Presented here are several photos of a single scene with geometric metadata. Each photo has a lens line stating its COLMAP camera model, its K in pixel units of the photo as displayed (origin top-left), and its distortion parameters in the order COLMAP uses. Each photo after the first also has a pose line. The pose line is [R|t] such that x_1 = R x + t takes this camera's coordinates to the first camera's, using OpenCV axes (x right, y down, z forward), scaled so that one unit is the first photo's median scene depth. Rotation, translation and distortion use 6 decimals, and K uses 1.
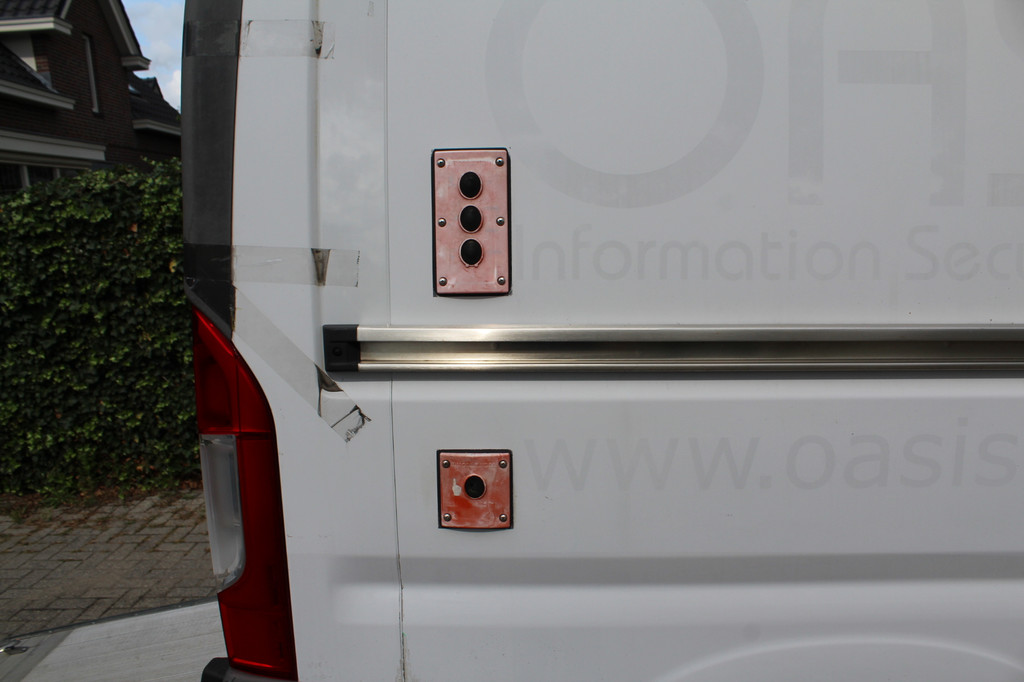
lens RADIAL K [[846.4, 0, 516.6], [0, 846.4, 352.0], [0, 0, 1]] dist [-0.169016, 0.144899]
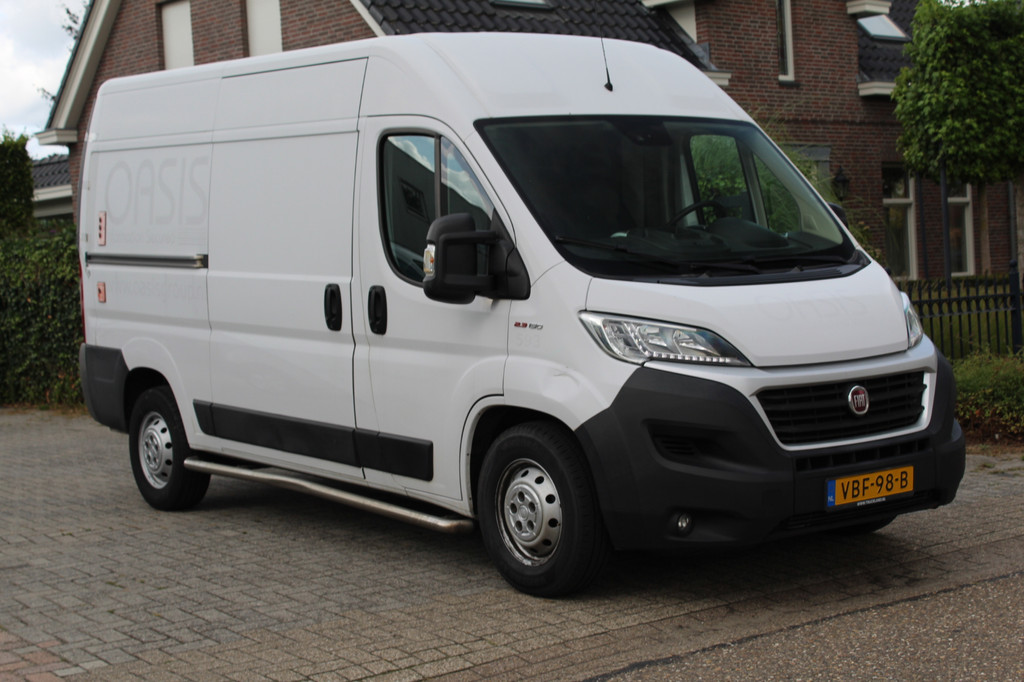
lens RADIAL K [[1702.3, 0, 512.0], [0, 1702.3, 341.0], [0, 0, 1]] dist [0.023752, 0.072113]
pose [[0.630757, 0.060693, -0.773603, 1.918260], [-0.126789, 0.991600, -0.025581, 0.089293], [0.765552, 0.114219, 0.633154, -0.680692]]
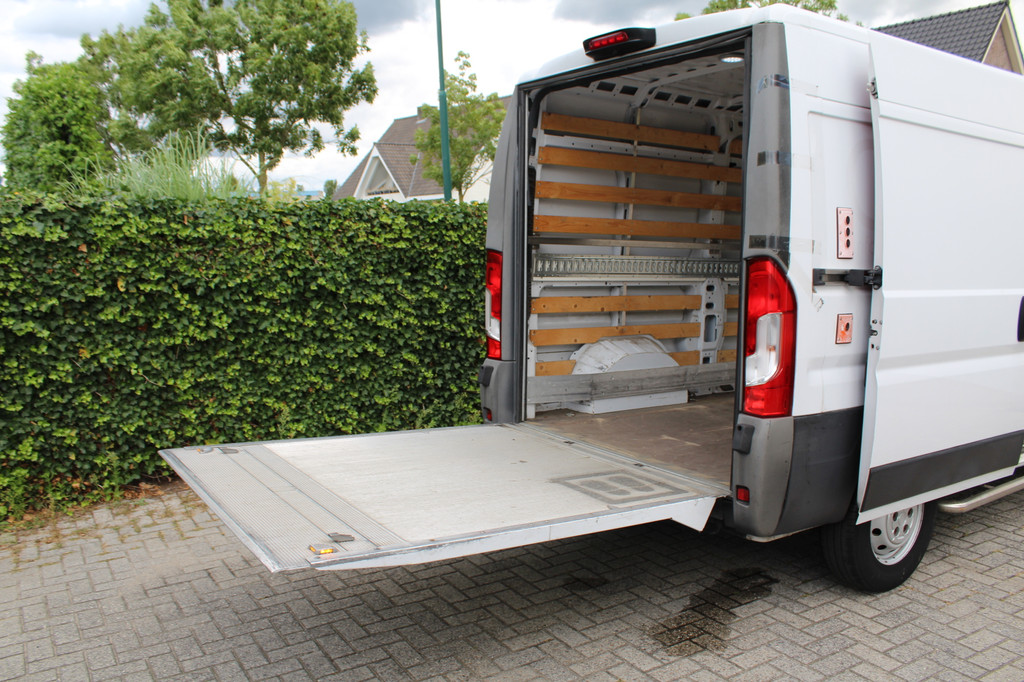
lens RADIAL K [[846.4, 0, 516.6], [0, 846.4, 352.0], [0, 0, 1]] dist [-0.169016, 0.144899]
pose [[0.816564, -0.047451, 0.575301, -0.618905], [0.081868, 0.996061, -0.034046, 0.060293], [-0.571419, 0.074900, 0.817233, -0.149470]]
